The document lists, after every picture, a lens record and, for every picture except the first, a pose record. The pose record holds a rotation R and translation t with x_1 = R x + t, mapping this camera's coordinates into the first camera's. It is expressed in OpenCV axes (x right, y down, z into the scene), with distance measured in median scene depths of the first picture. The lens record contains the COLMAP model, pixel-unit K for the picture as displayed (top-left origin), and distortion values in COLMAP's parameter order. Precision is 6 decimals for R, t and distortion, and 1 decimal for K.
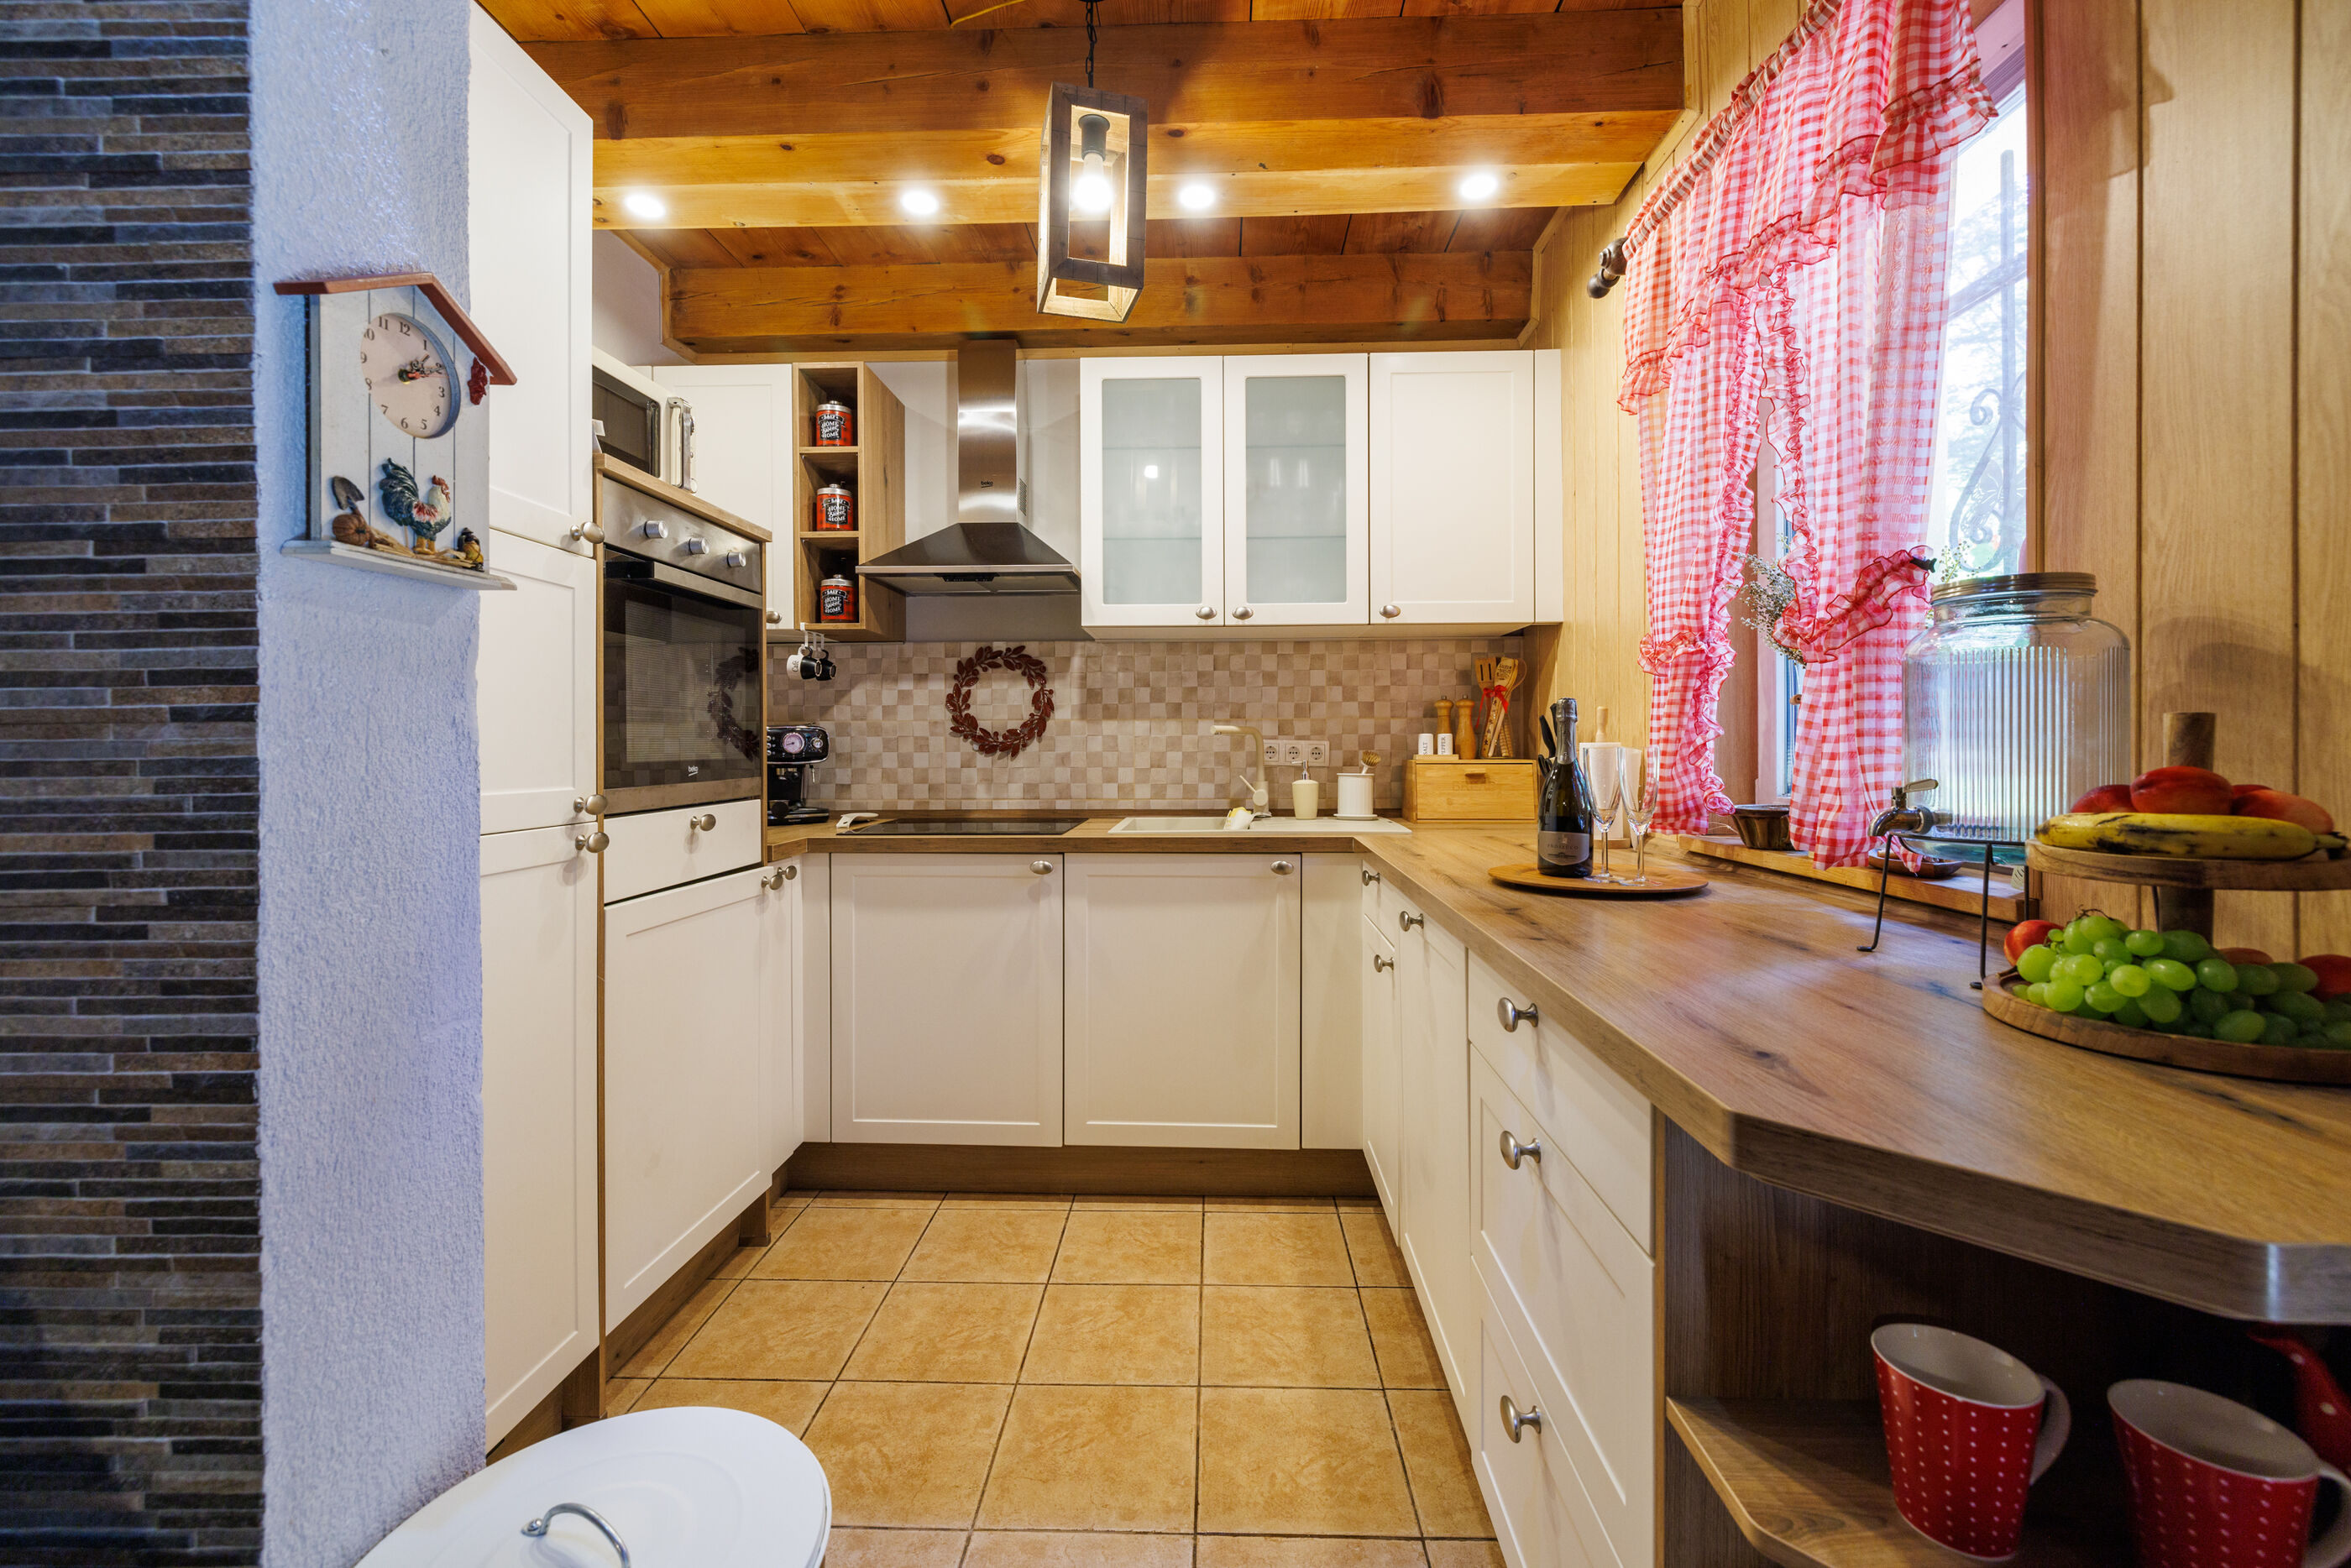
lens RADIAL K [[992.3, 0, 1182.5], [0, 992.3, 748.3], [0, 0, 1]] dist [-0.000649, 0.001698]
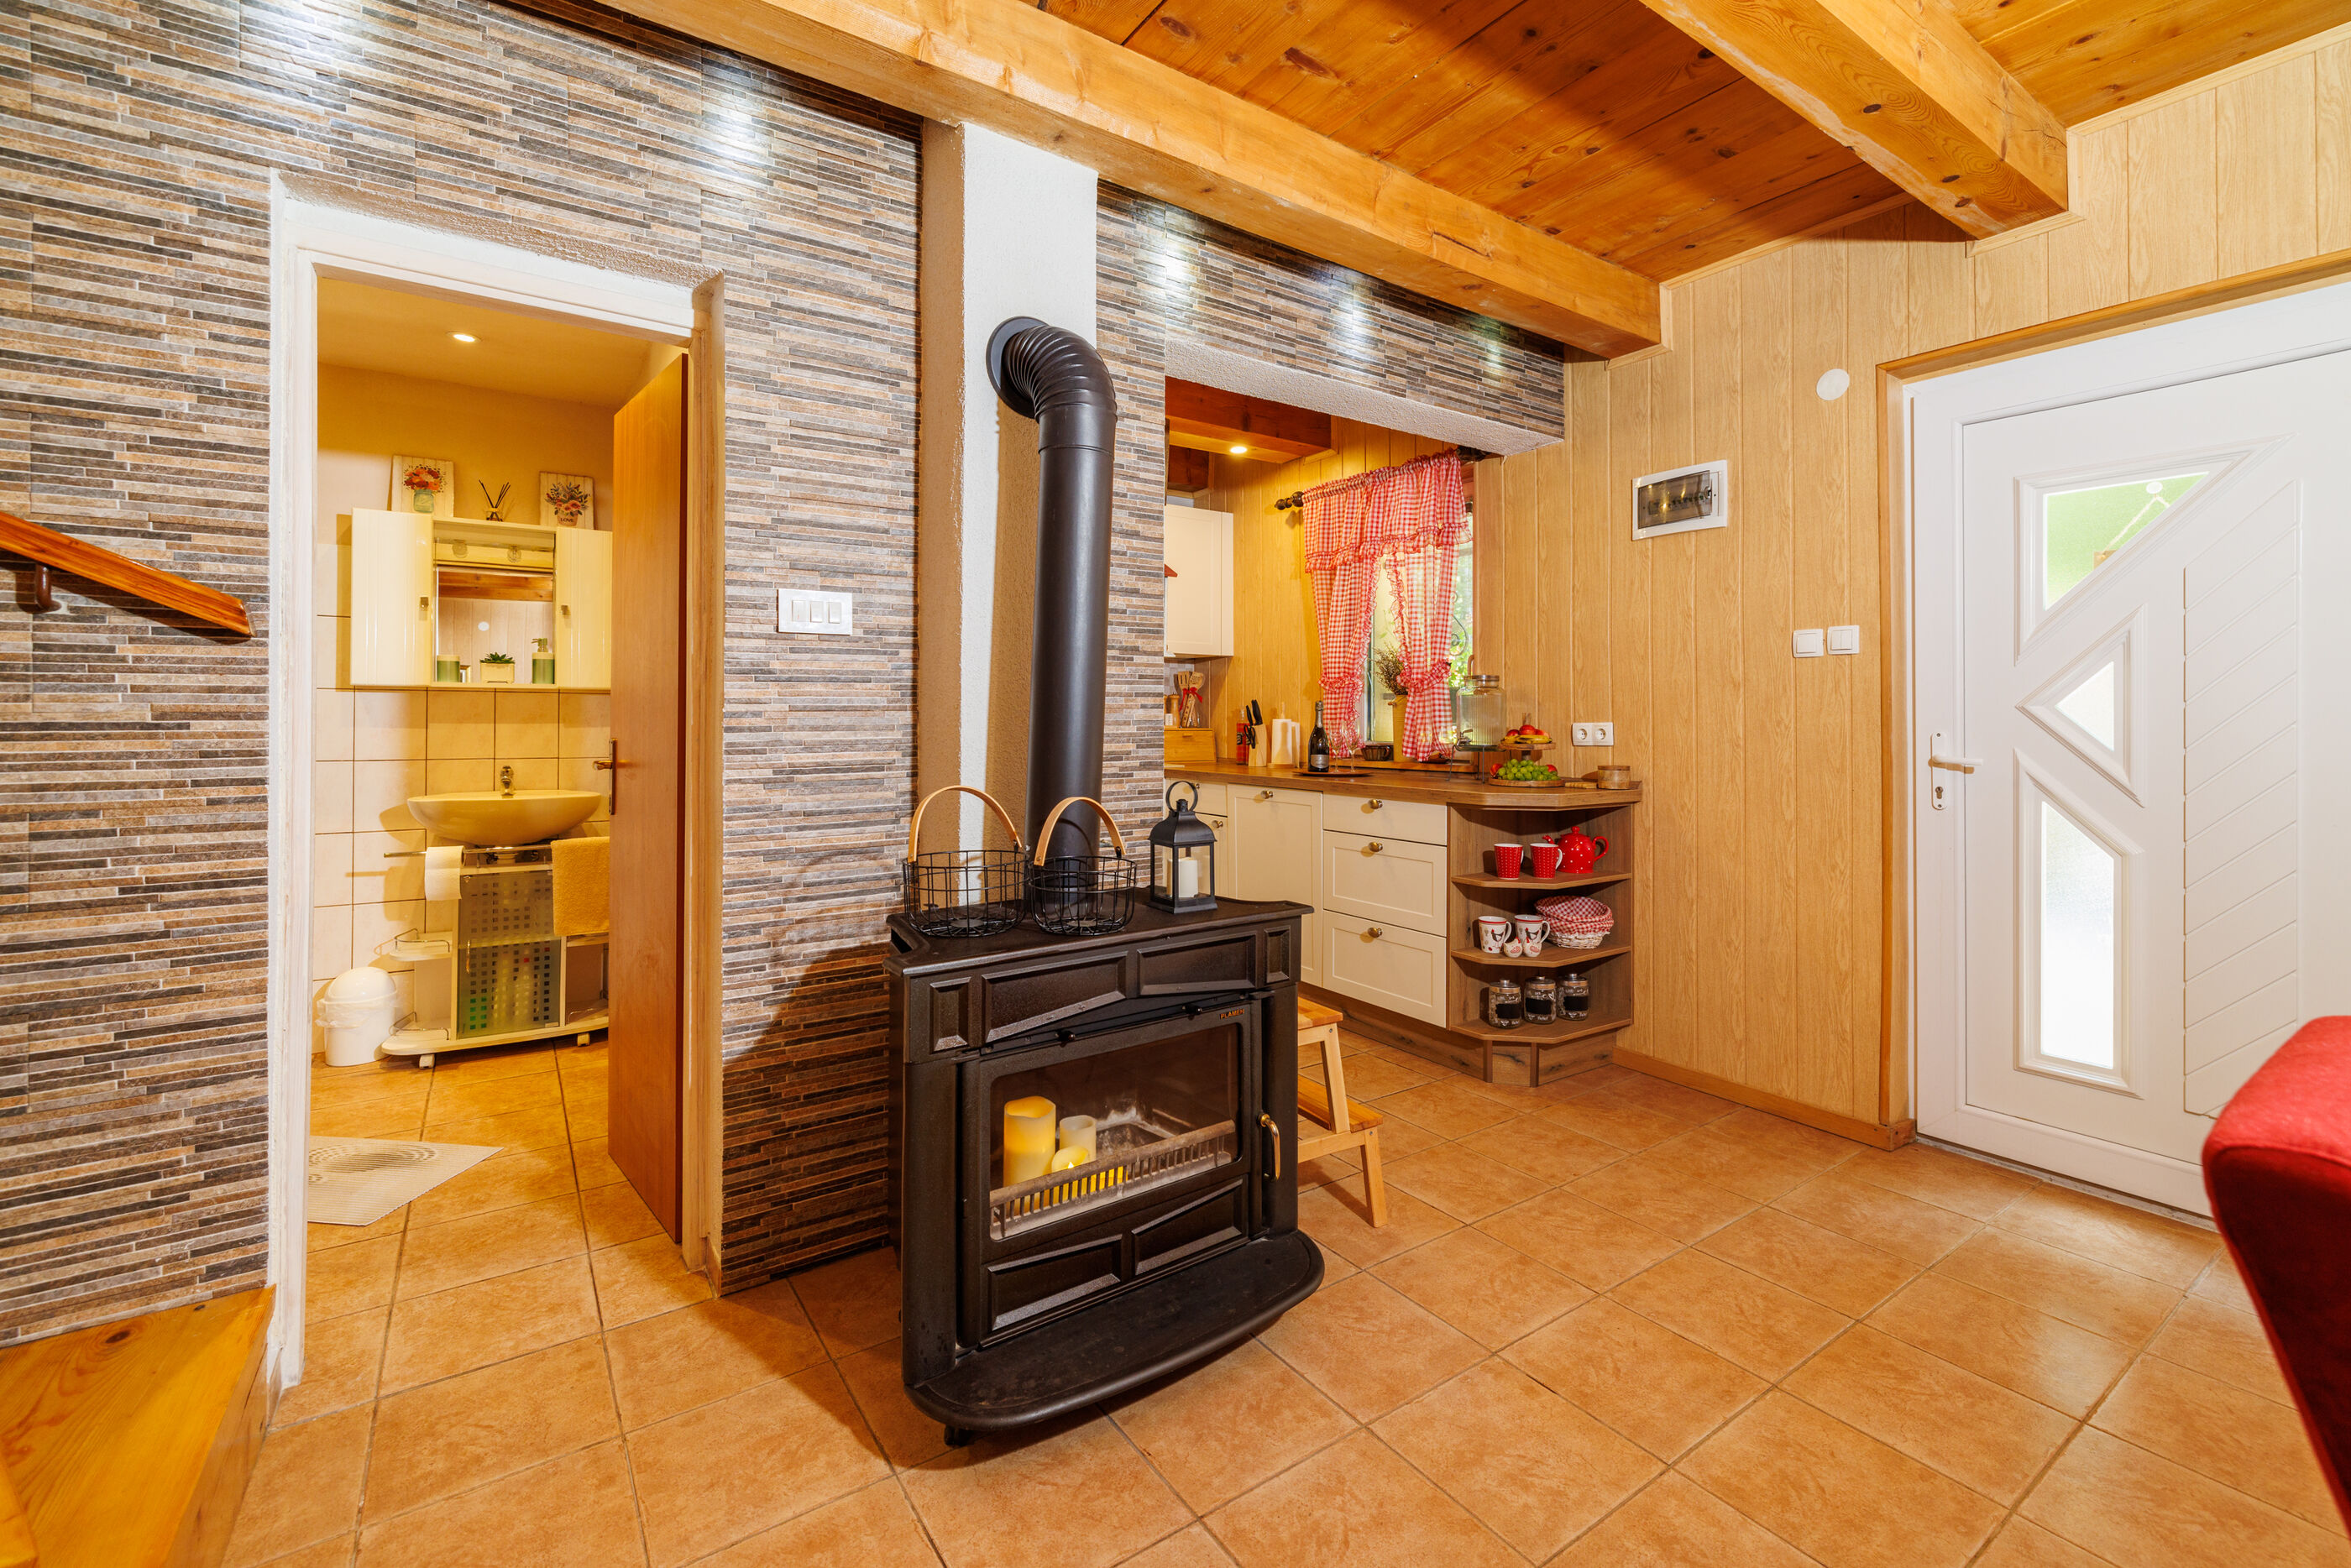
lens RADIAL K [[992.3, 0, 1165.9], [0, 992.3, 715.5], [0, 0, 1]] dist [-0.000649, 0.001698]
pose [[0.812501, 0.010608, 0.582863, -0.923484], [-0.004905, 0.999923, -0.011361, 0.010442], [-0.582939, 0.006372, 0.812491, -0.531307]]
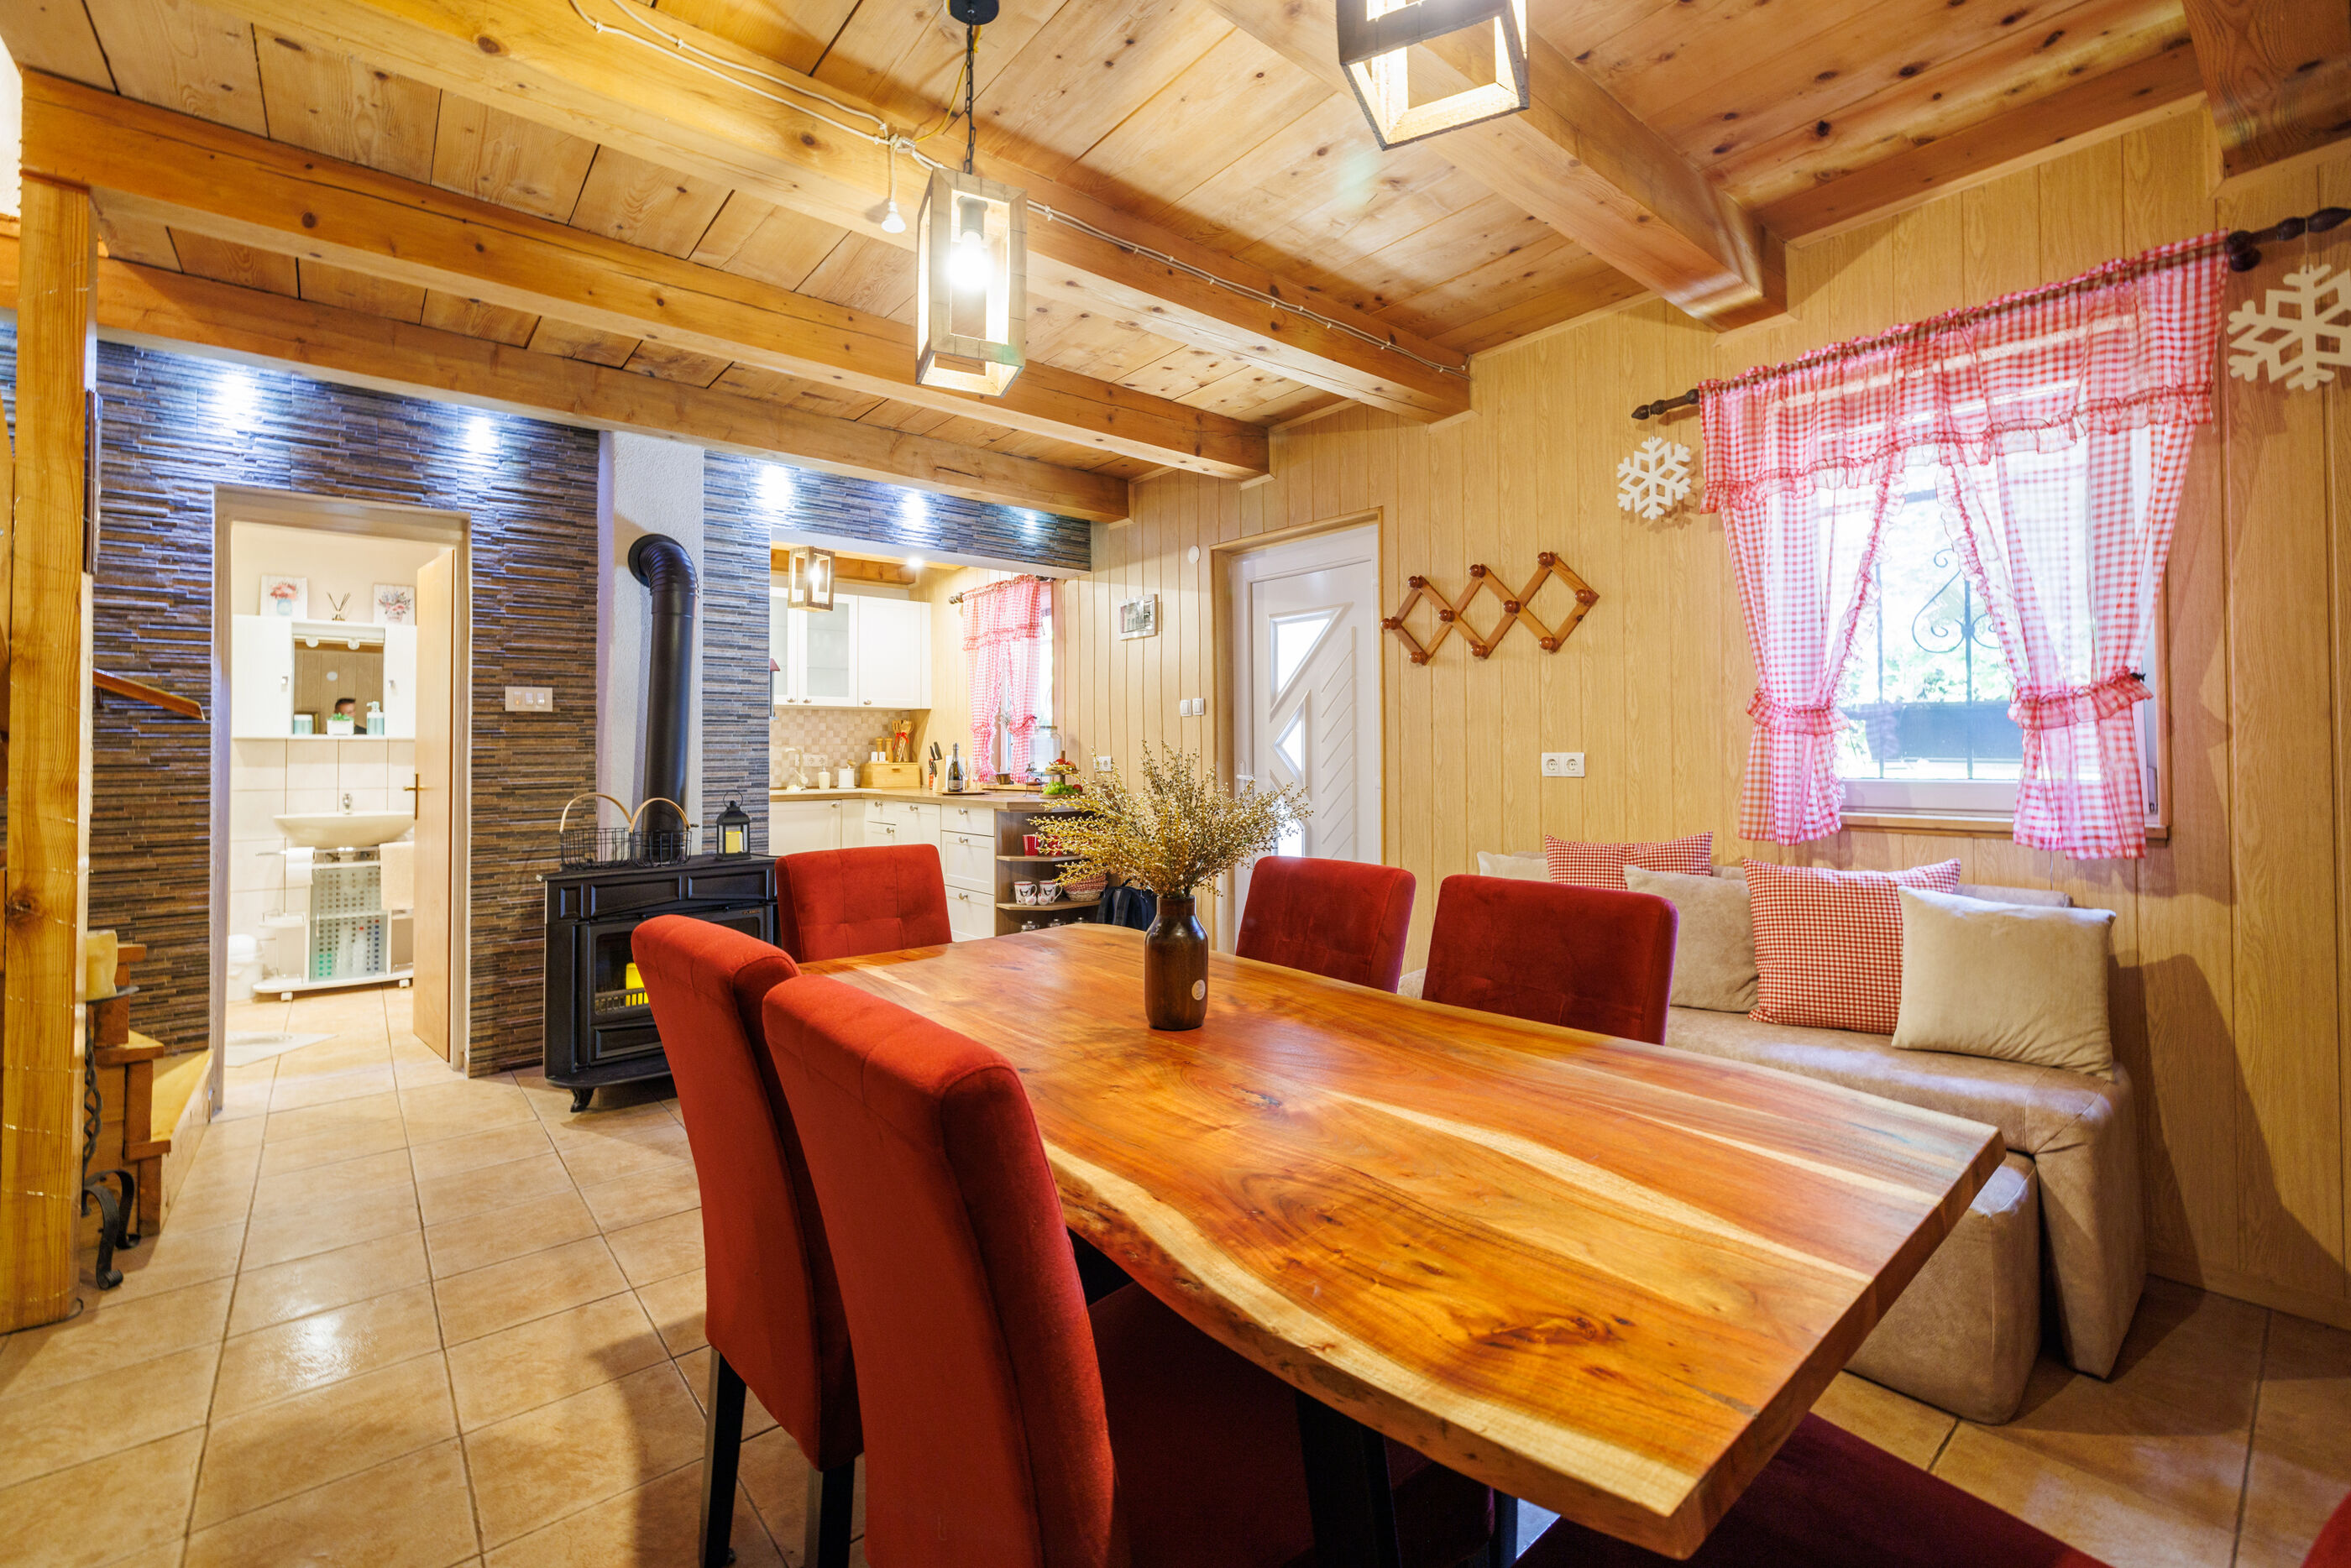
lens RADIAL K [[992.3, 0, 1165.0], [0, 992.3, 738.1], [0, 0, 1]] dist [-0.000649, 0.001698]
pose [[0.752988, 0.012817, 0.657910, -0.938822], [0.003822, 0.999708, -0.023851, 0.013211], [-0.658023, 0.020474, 0.752719, -1.467097]]
